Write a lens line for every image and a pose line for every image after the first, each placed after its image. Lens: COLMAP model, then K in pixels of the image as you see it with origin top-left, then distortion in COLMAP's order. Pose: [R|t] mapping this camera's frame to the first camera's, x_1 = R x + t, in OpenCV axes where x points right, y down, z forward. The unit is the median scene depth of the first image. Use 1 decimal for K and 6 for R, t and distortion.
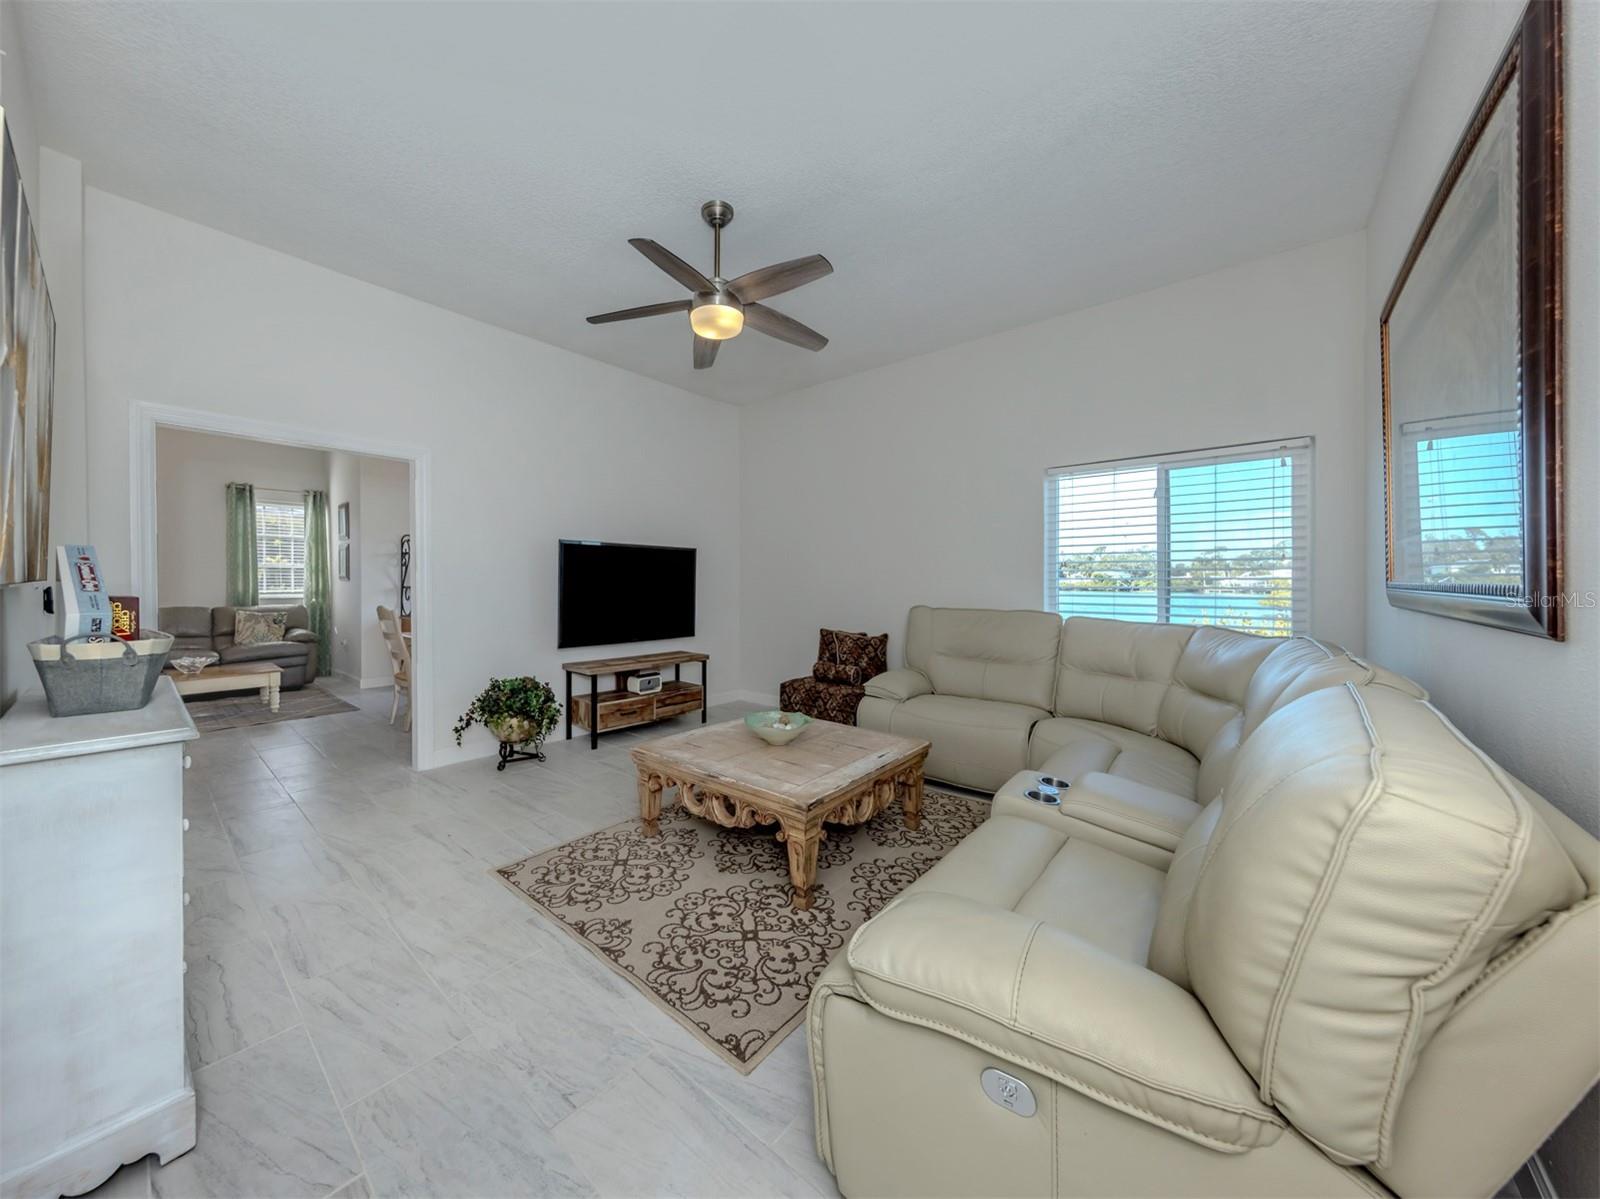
lens RADIAL K [[568.7, 0, 783.0], [0, 568.7, 572.4], [0, 0, 1]] dist [0.000233, -0.000022]
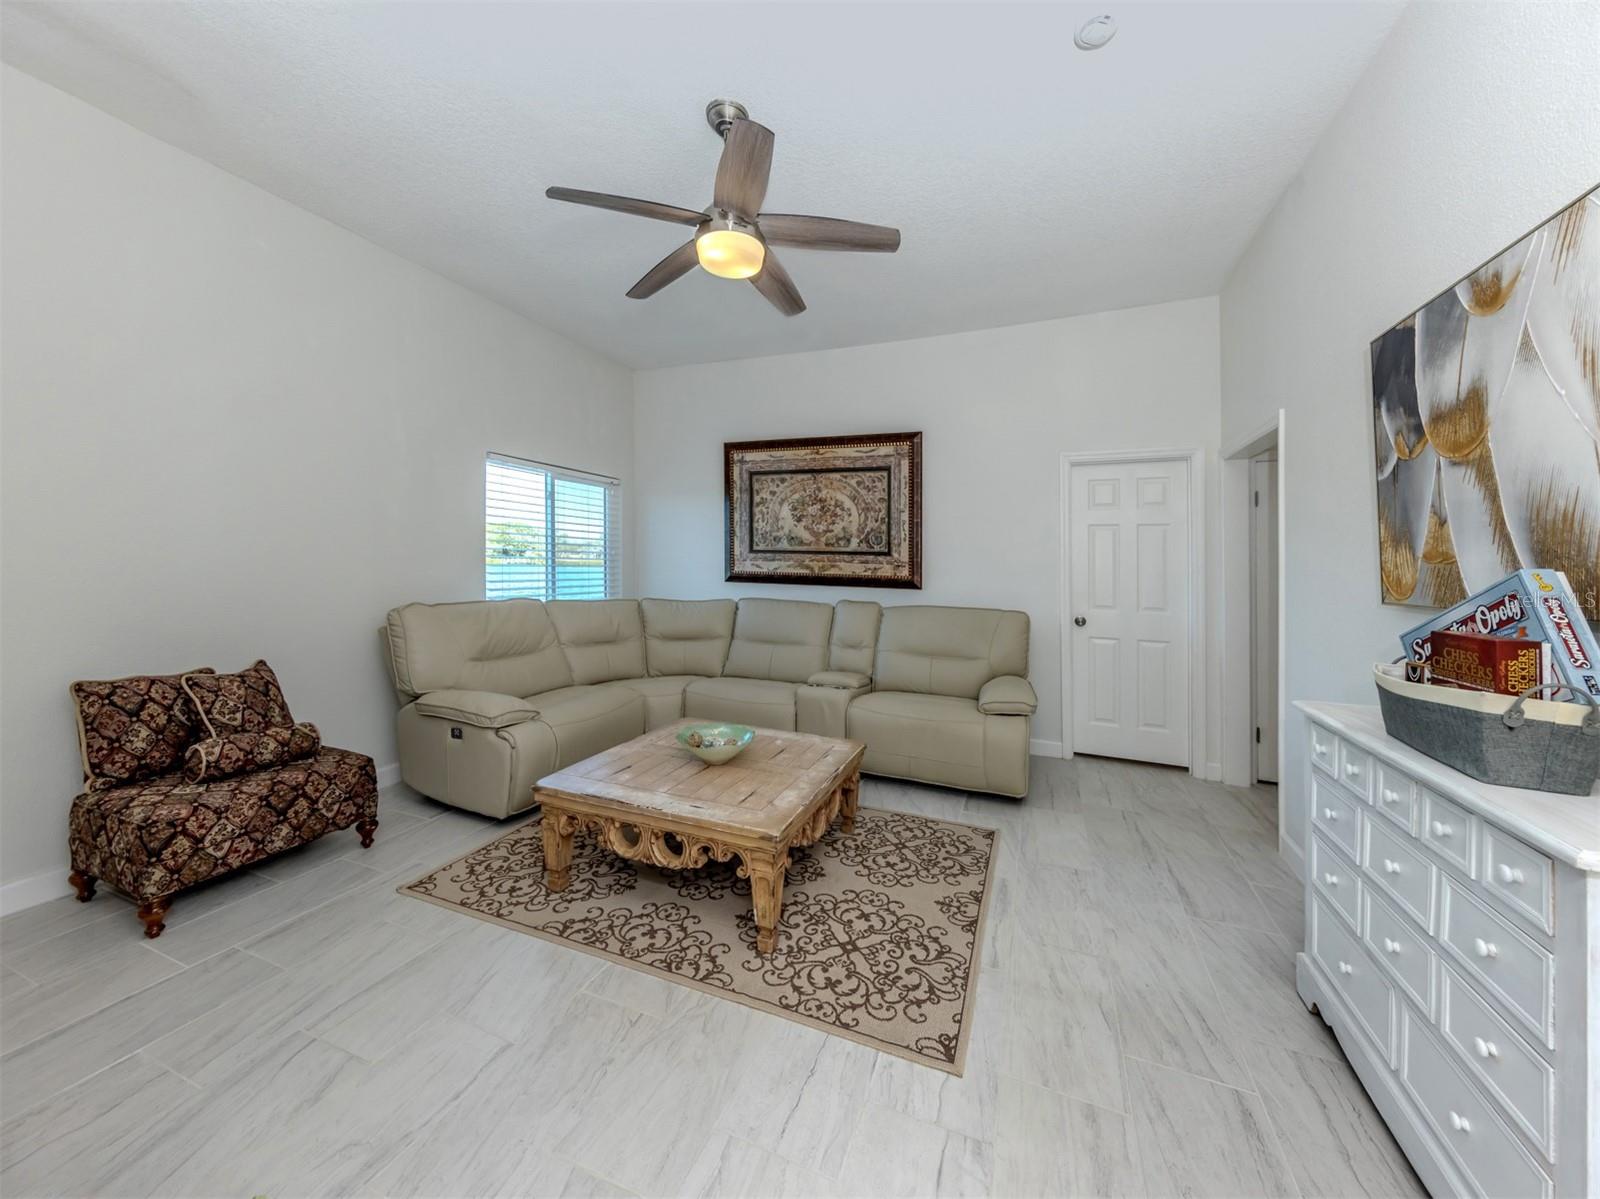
lens RADIAL K [[568.7, 0, 783.0], [0, 568.7, 572.4], [0, 0, 1]] dist [0.000233, -0.000022]
pose [[-0.274257, -0.023733, 0.961363, -1.109024], [-0.029376, 0.999436, 0.016293, -0.018682], [-0.961208, -0.023773, -0.274800, 1.455696]]
